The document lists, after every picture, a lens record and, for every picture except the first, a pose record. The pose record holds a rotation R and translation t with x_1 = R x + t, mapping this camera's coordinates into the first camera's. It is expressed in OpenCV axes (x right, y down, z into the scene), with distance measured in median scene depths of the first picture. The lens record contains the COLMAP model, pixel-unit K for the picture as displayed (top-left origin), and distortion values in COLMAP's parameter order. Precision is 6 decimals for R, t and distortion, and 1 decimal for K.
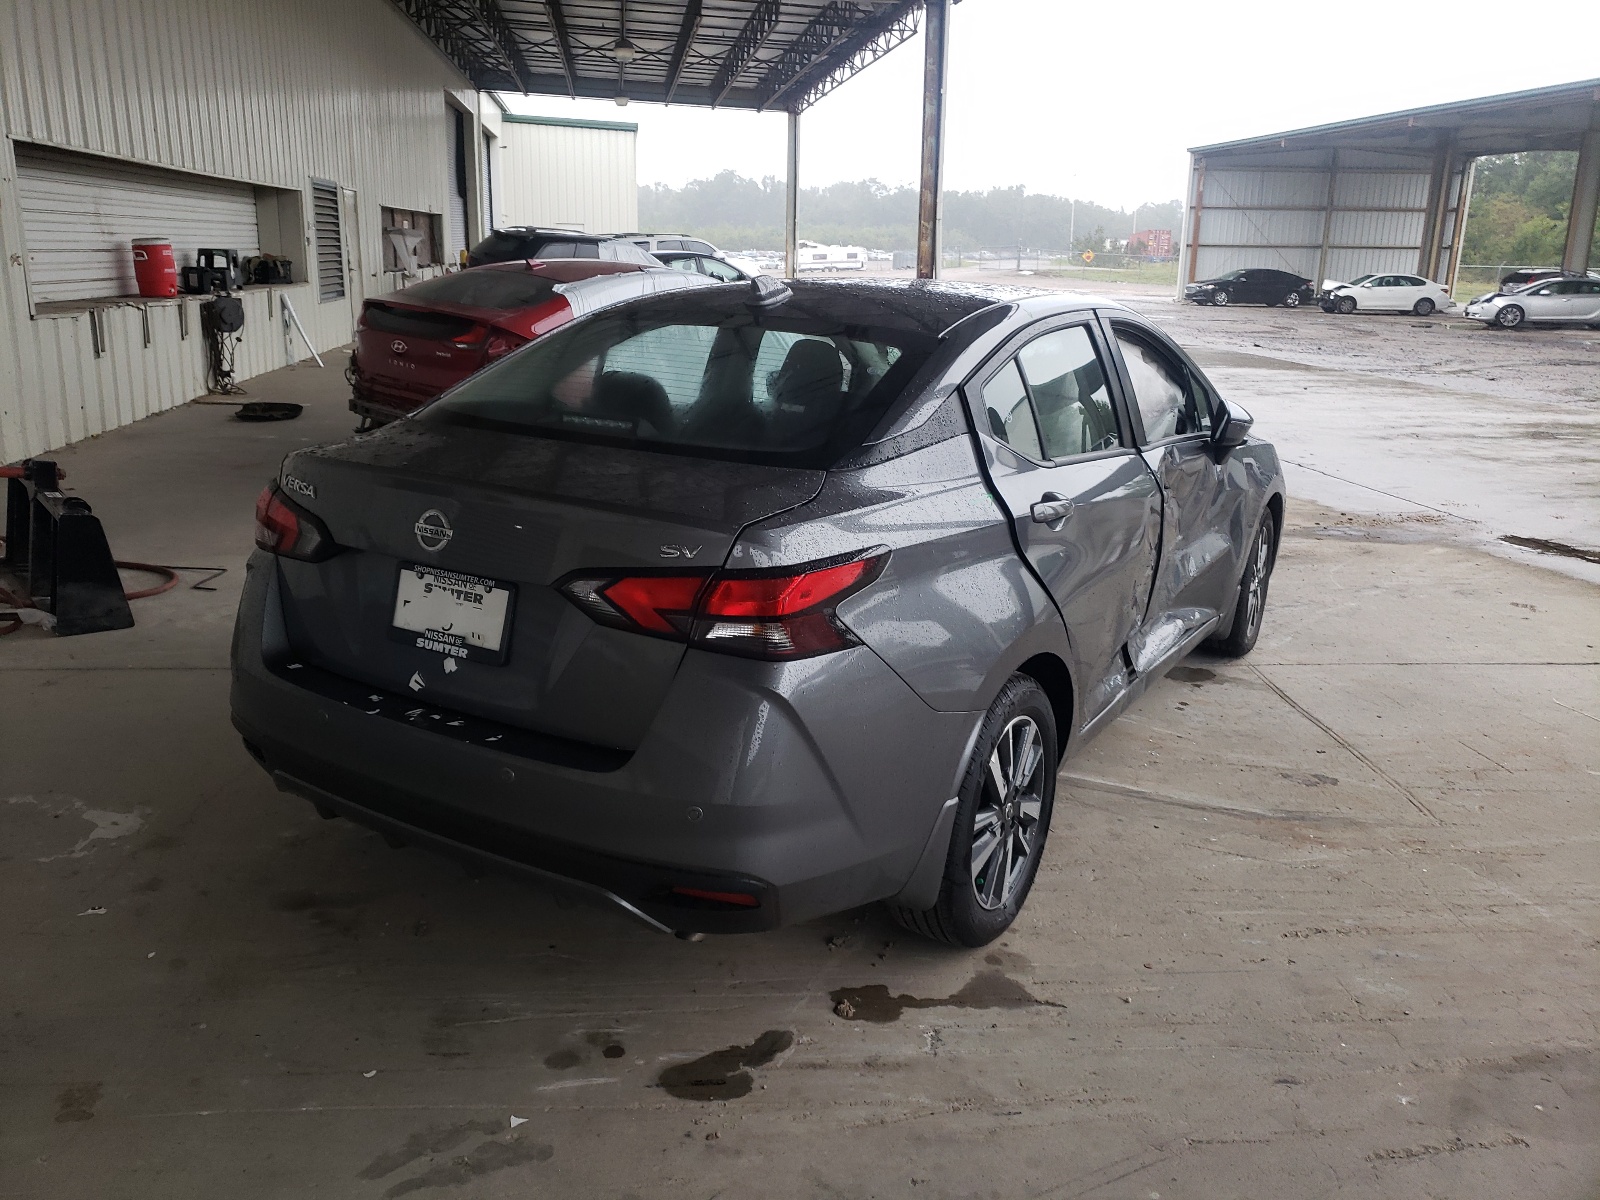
lens RADIAL K [[1263.3, 0, 776.8], [0, 1263.3, 596.3], [0, 0, 1]] dist [0.009878, 0.005844]
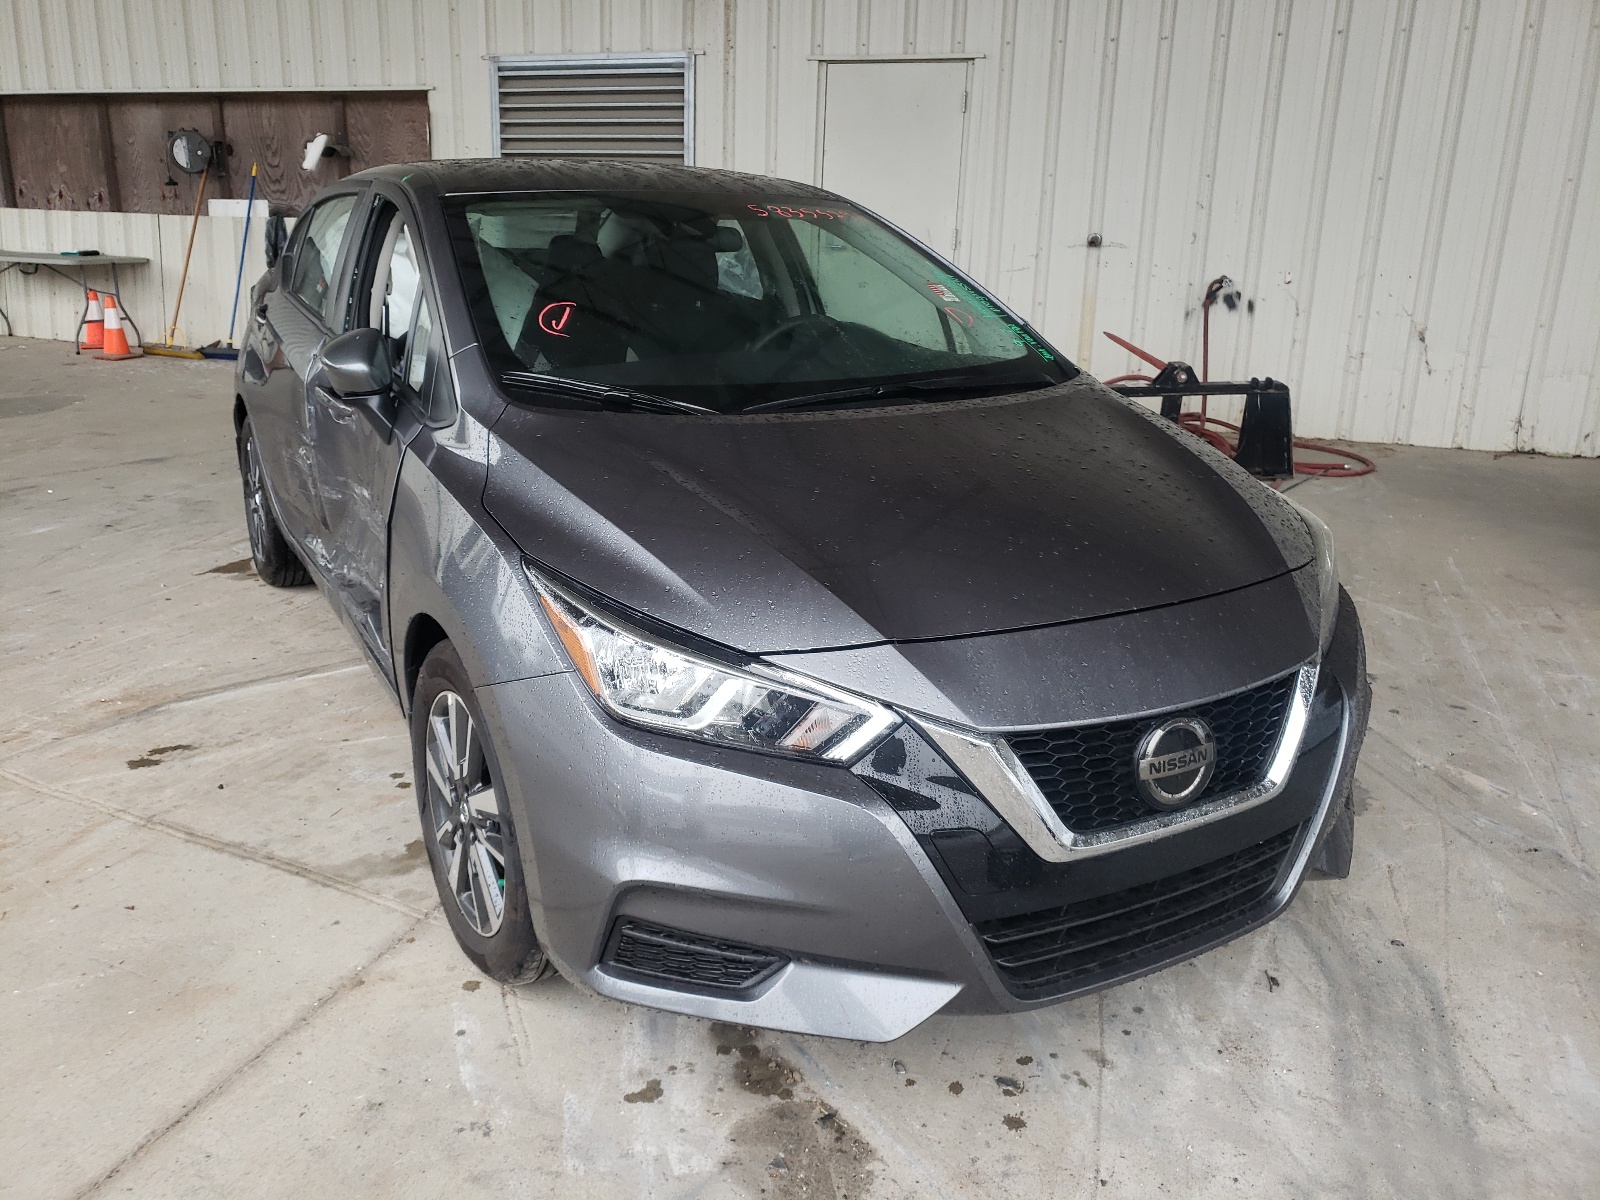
lens RADIAL K [[1263.3, 0, 776.8], [0, 1263.3, 596.3], [0, 0, 1]] dist [0.009878, 0.005844]
pose [[-0.492858, 0.223252, -0.840982, 0.350252], [-0.261061, 0.884054, 0.387681, -0.144329], [0.830023, 0.410619, -0.377430, 0.628062]]
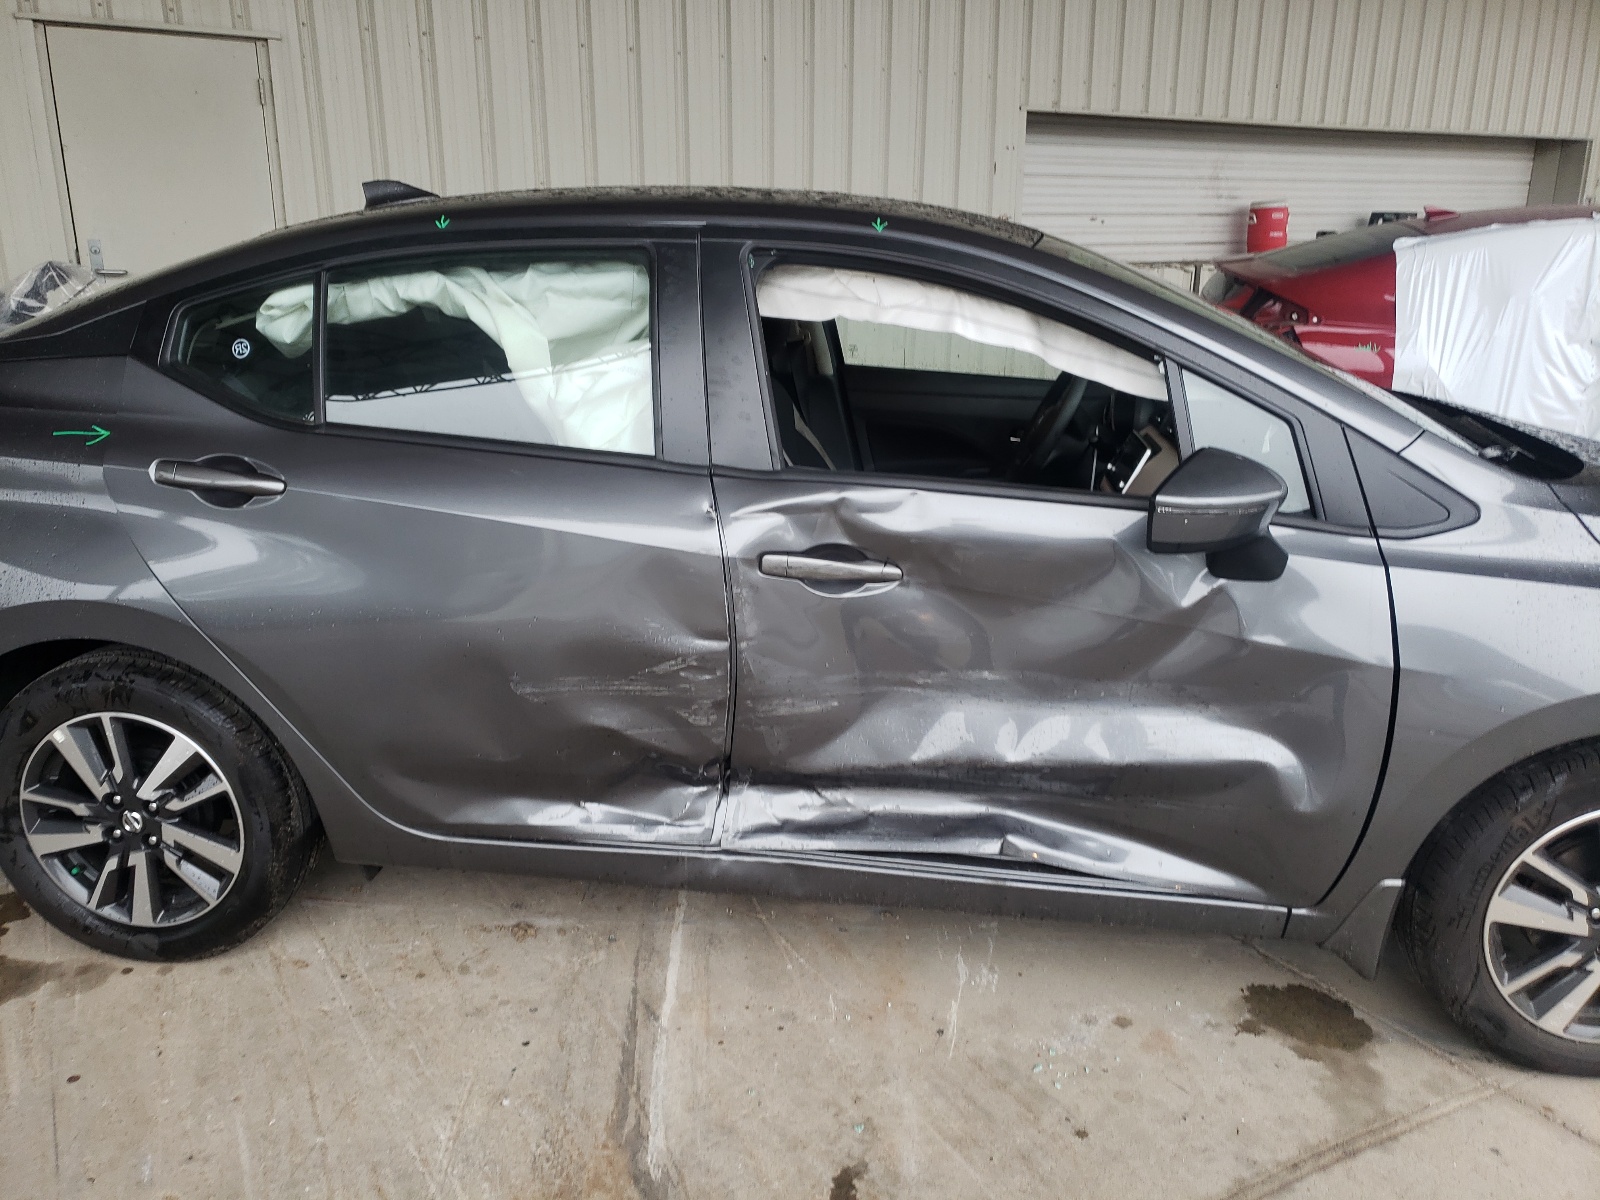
lens RADIAL K [[1263.3, 0, 776.8], [0, 1263.3, 596.3], [0, 0, 1]] dist [0.009878, 0.005844]
pose [[0.419073, 0.246993, -0.873712, 0.306859], [-0.233801, 0.959193, 0.159016, -0.060275], [0.877334, 0.137635, 0.459719, 0.279403]]
